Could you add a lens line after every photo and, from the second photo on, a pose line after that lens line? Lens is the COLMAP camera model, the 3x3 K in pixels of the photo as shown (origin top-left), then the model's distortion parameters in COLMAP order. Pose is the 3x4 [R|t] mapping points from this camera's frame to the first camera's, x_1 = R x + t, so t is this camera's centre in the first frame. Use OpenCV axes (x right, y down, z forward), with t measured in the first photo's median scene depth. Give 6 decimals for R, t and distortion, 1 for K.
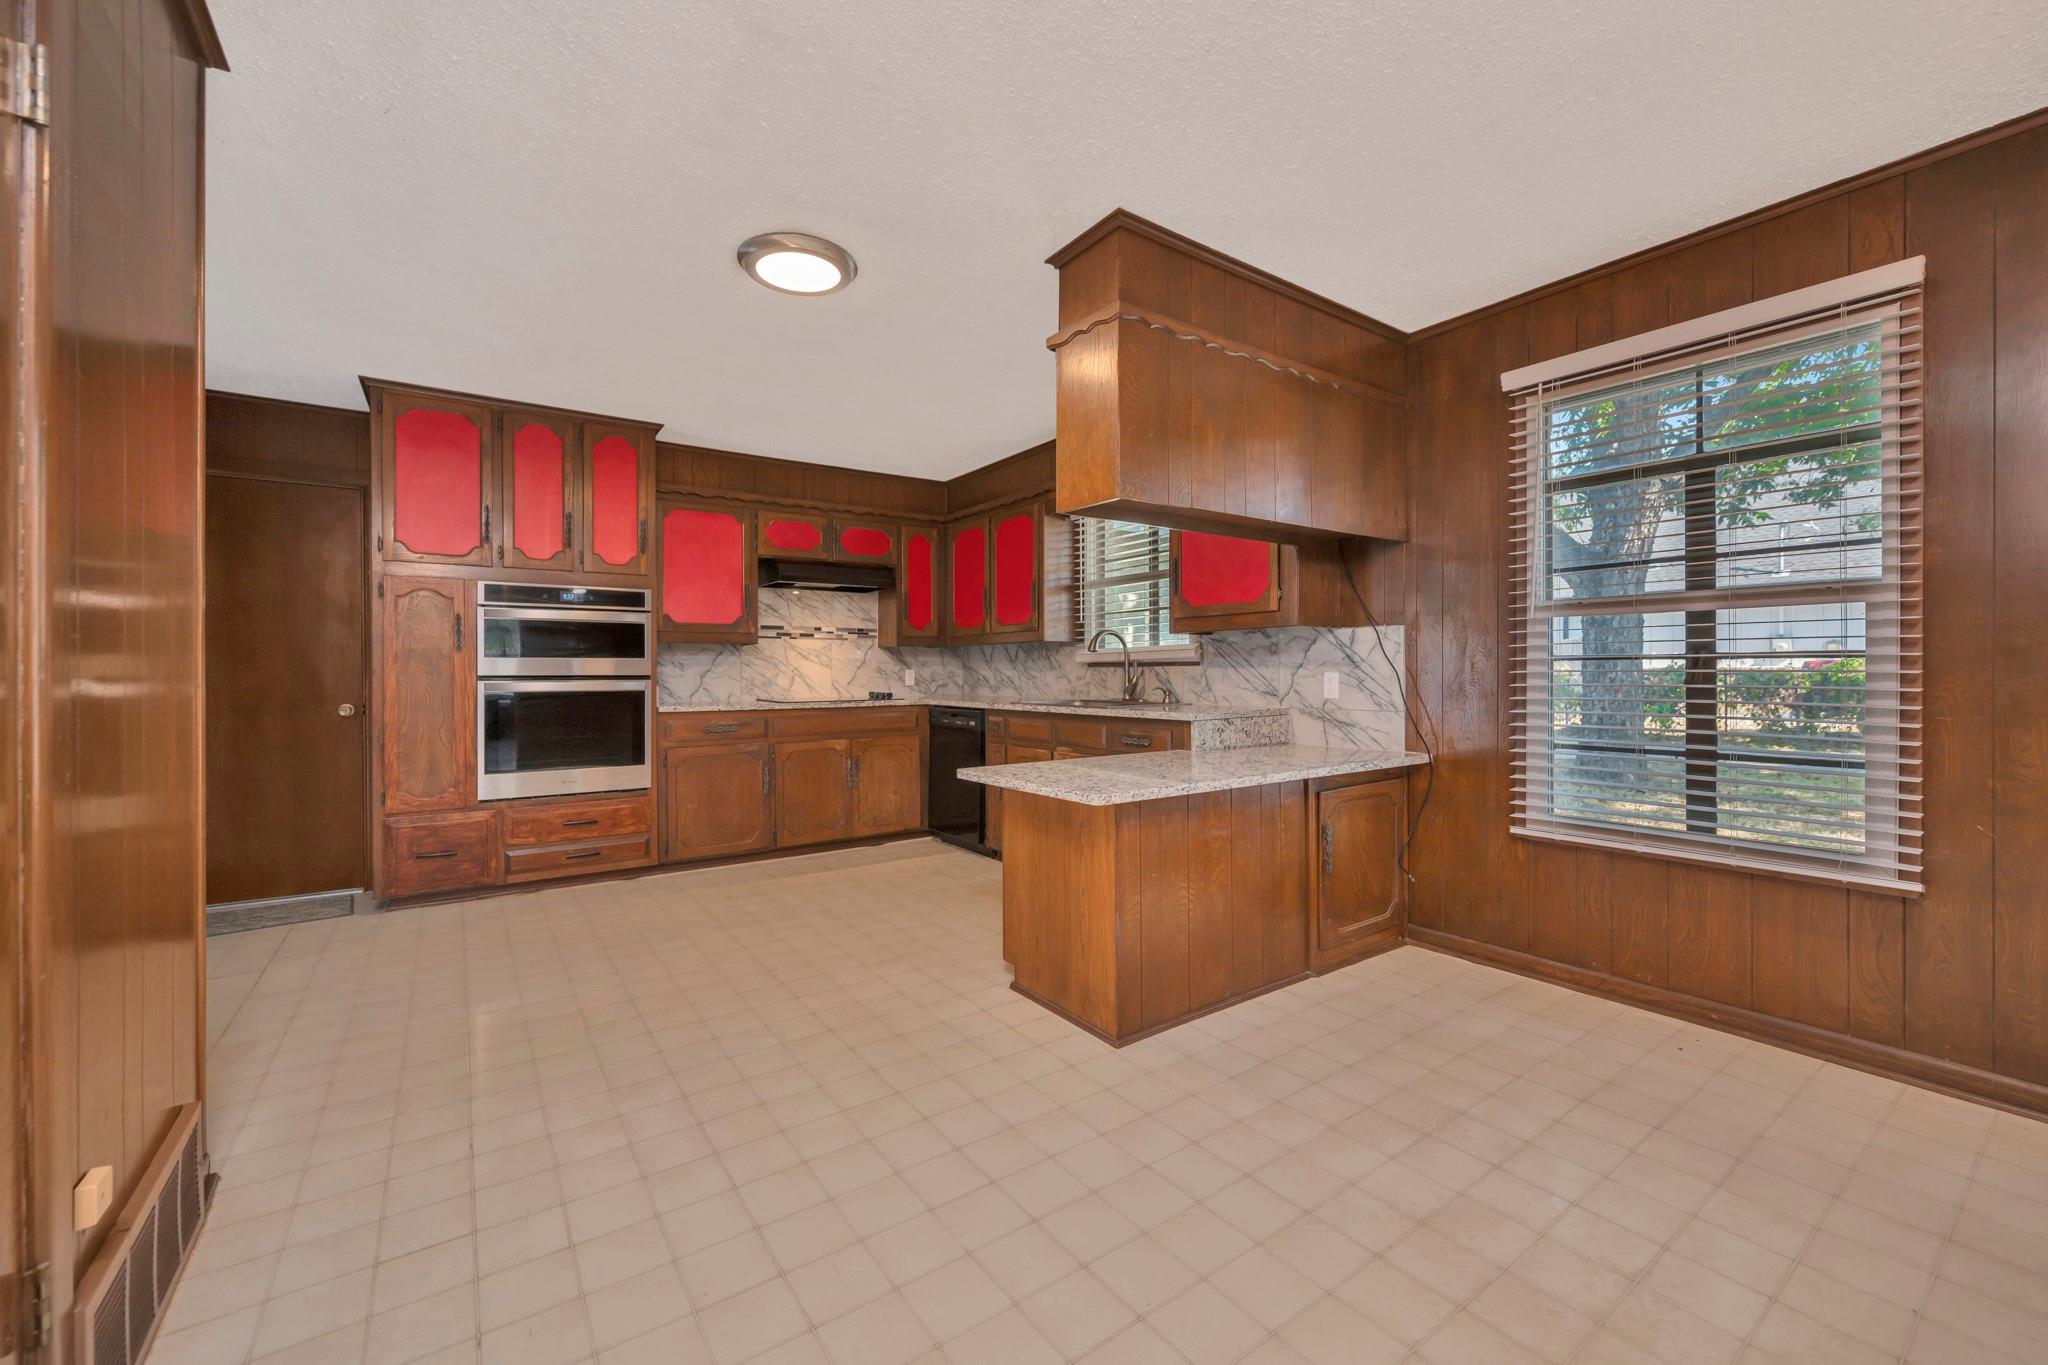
lens RADIAL K [[815.7, 0, 1008.9], [0, 815.7, 672.8], [0, 0, 1]] dist [-0.003033, -0.000556]
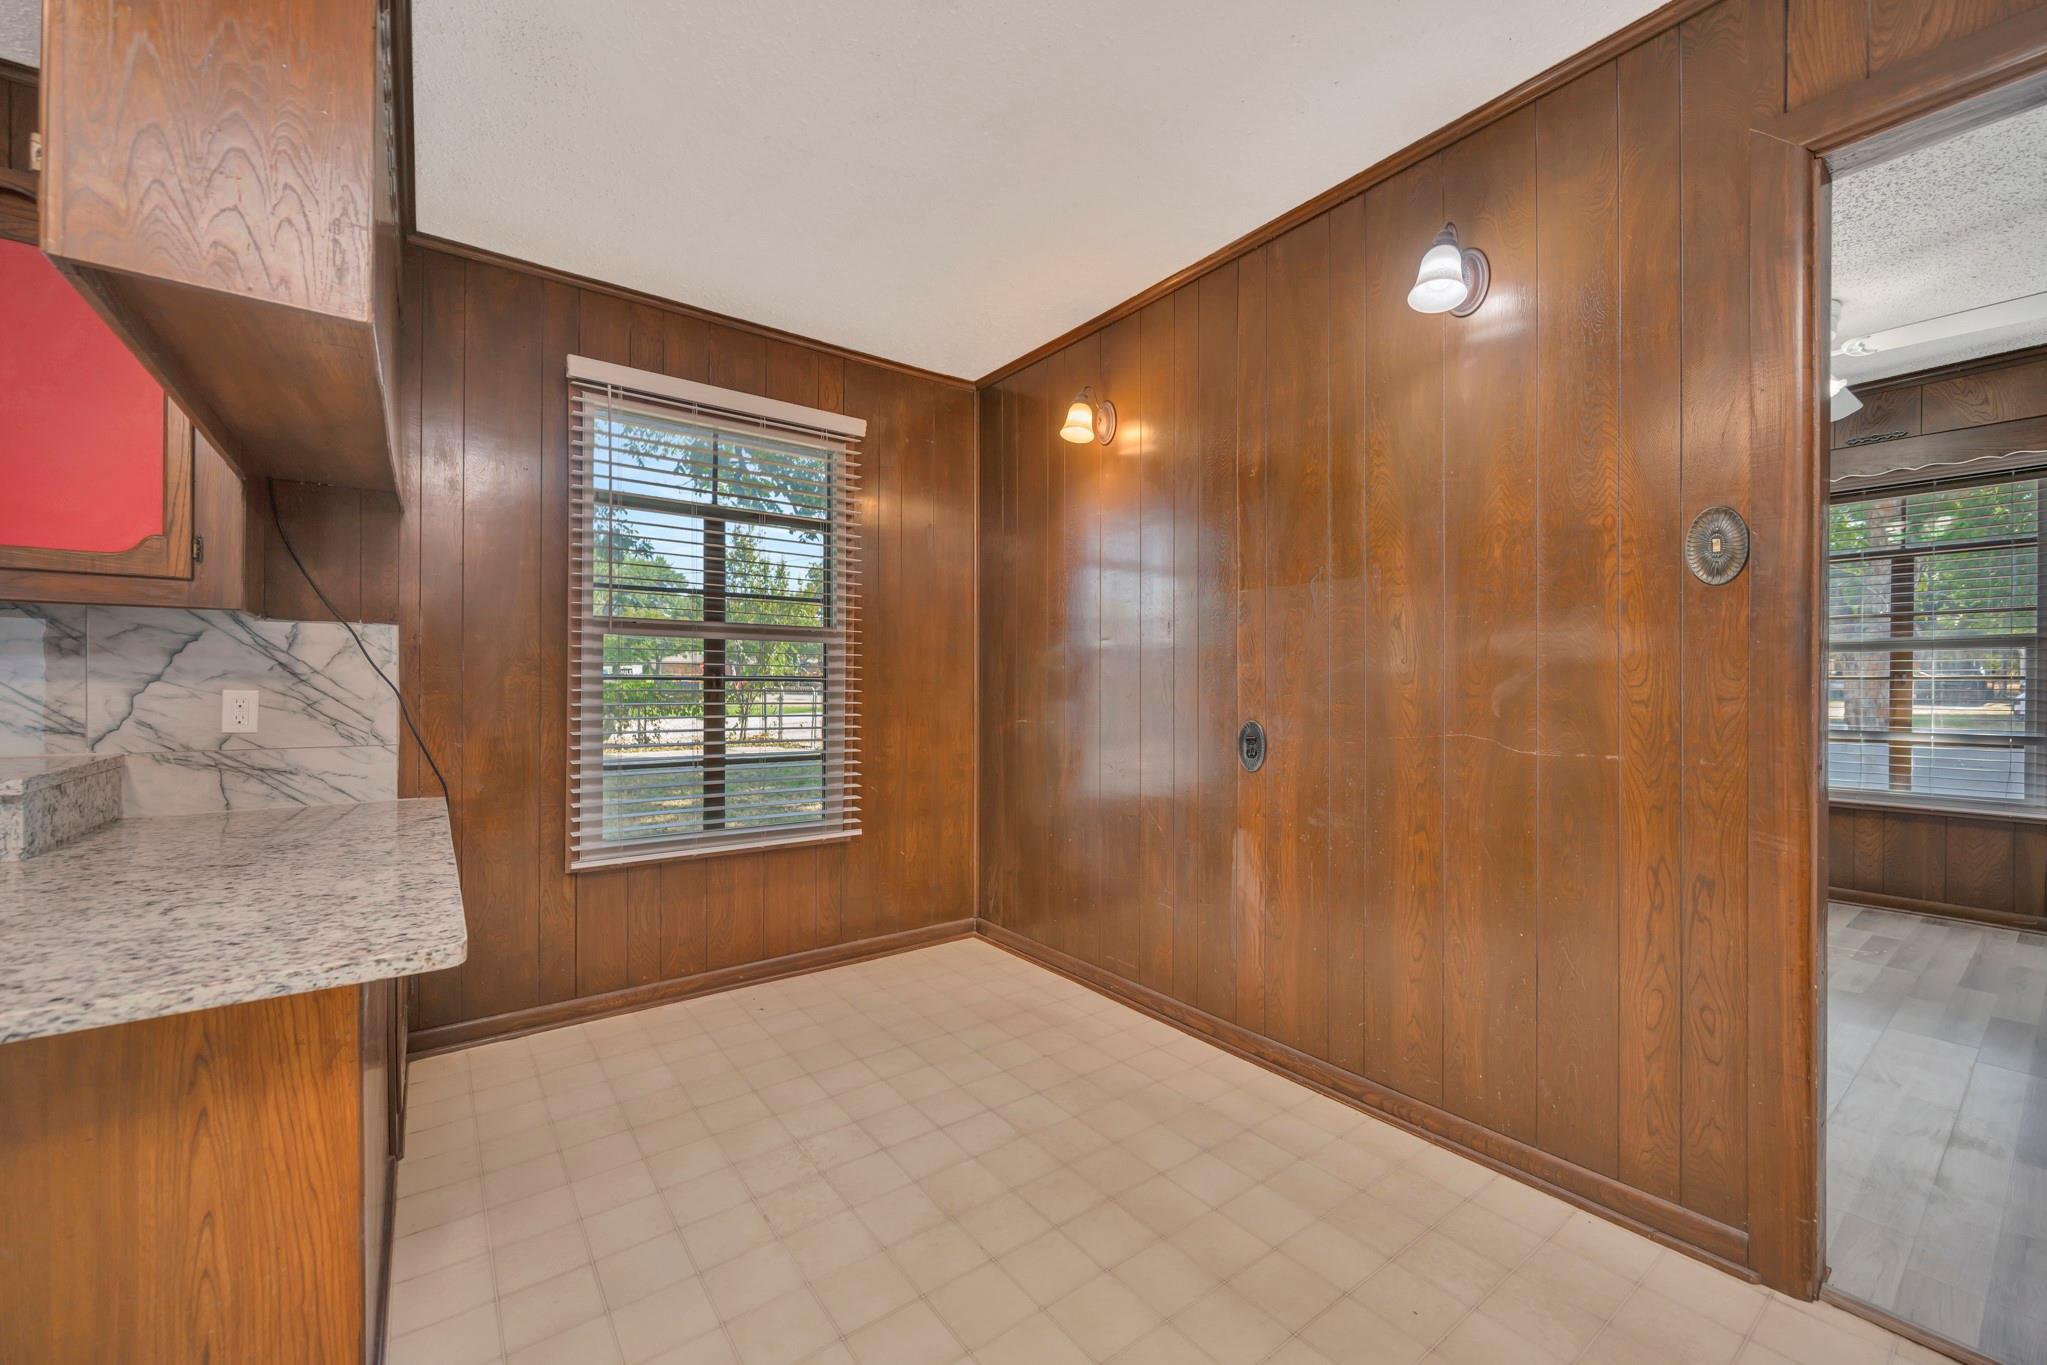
lens RADIAL K [[815.3, 0, 1040.0], [0, 815.3, 691.4], [0, 0, 1]] dist [-0.003033, -0.000556]
pose [[-0.057883, 0.001237, 0.998323, -0.214540], [-0.002628, 0.999996, -0.001391, -0.000160], [-0.998320, -0.002704, -0.057879, 0.373228]]
